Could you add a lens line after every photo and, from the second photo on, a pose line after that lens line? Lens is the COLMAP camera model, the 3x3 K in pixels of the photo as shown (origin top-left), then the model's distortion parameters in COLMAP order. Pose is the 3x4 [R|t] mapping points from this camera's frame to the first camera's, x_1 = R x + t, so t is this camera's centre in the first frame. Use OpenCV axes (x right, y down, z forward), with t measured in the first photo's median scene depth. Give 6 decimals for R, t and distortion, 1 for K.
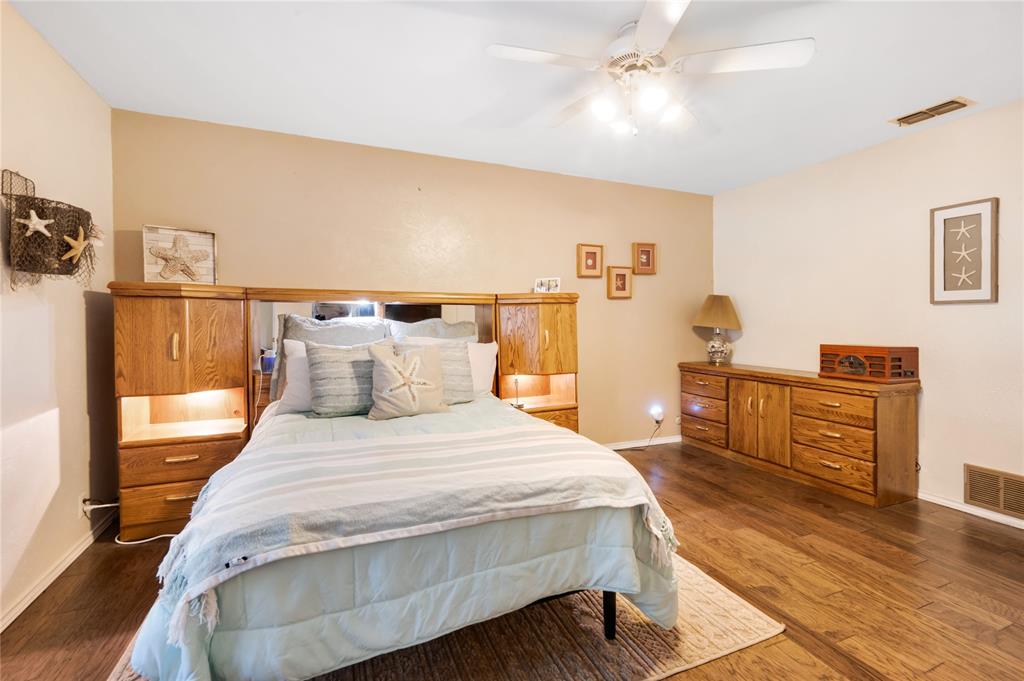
lens RADIAL K [[459.4, 0, 520.4], [0, 459.4, 322.8], [0, 0, 1]] dist [0.001802, 0.000412]
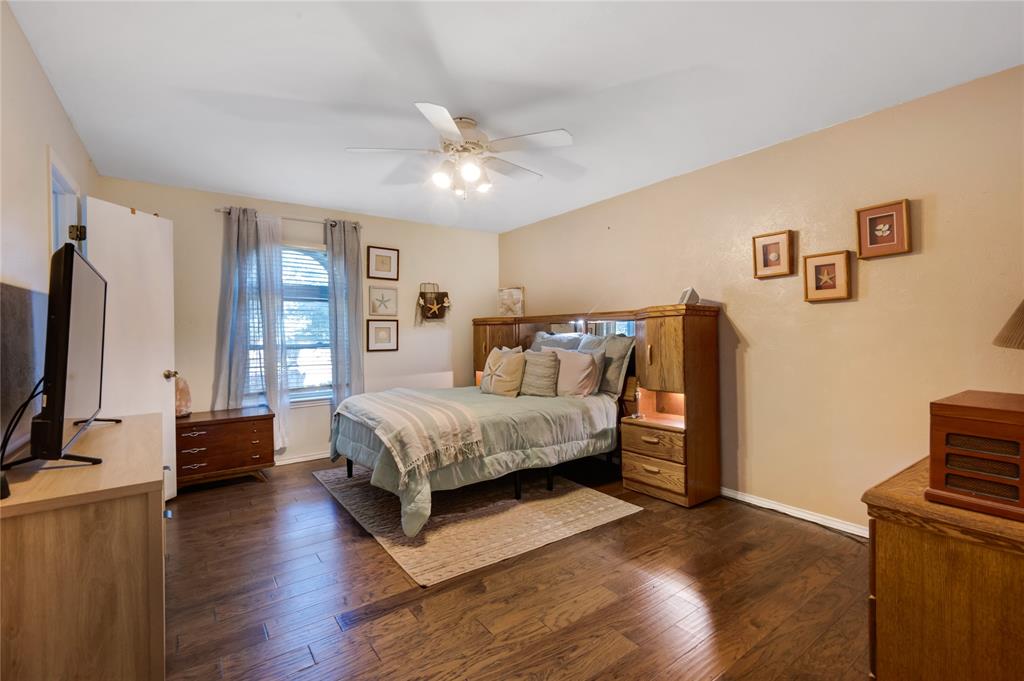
lens RADIAL K [[459.4, 0, 514.1], [0, 459.4, 336.1], [0, 0, 1]] dist [0.001802, 0.000412]
pose [[0.216699, -0.000944, -0.976238, 0.939604], [-0.001407, 0.999998, -0.001279, -0.000813], [0.976238, 0.001650, 0.216697, 0.499641]]
